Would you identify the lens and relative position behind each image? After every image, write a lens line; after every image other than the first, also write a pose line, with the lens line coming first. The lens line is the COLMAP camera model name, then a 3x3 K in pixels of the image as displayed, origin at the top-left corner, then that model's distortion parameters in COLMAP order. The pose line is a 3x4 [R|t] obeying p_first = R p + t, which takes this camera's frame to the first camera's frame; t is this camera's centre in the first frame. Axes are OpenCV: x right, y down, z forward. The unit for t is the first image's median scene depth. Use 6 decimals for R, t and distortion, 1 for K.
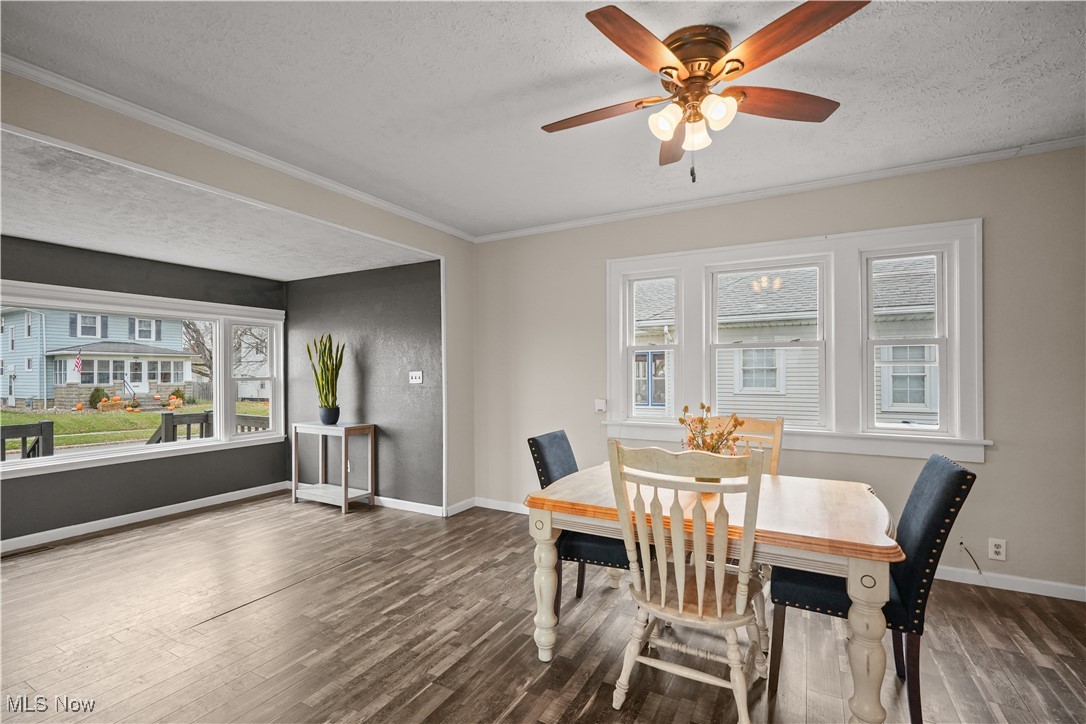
lens RADIAL K [[483.6, 0, 544.4], [0, 483.6, 369.6], [0, 0, 1]] dist [0.000793, 0.000093]
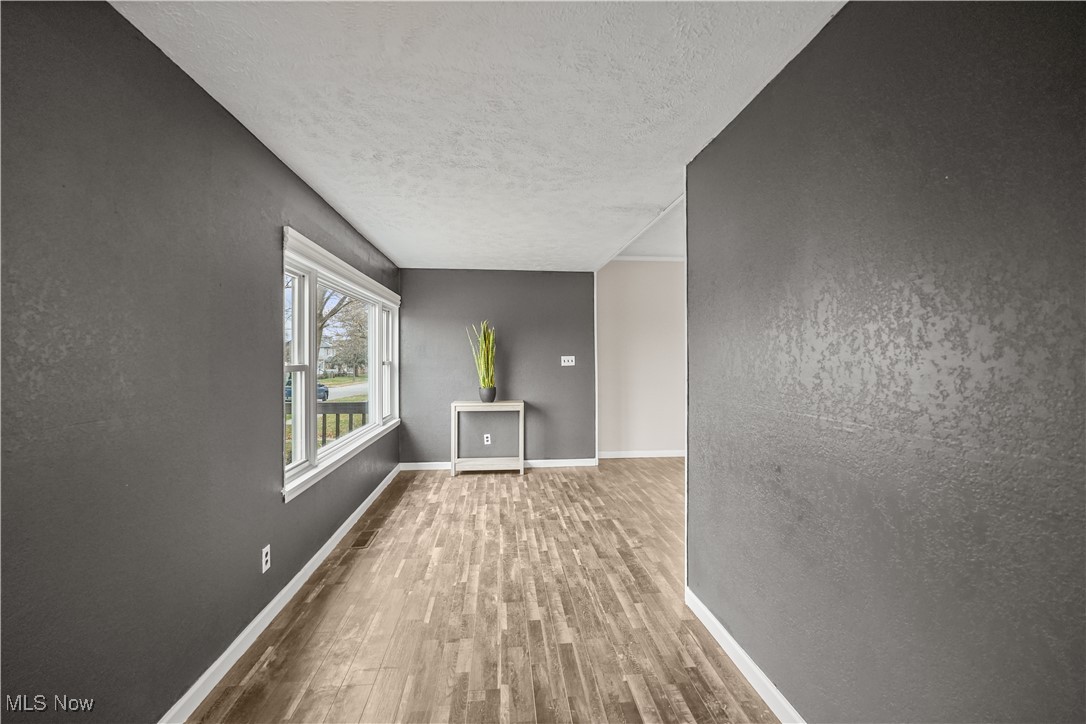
lens RADIAL K [[483.6, 0, 539.8], [0, 483.6, 356.0], [0, 0, 1]] dist [0.000793, 0.000093]
pose [[0.834400, -0.000671, 0.551159, -1.038547], [0.000265, 1.000000, 0.000816, 0.002021], [-0.551160, -0.000534, 0.834400, -0.022866]]
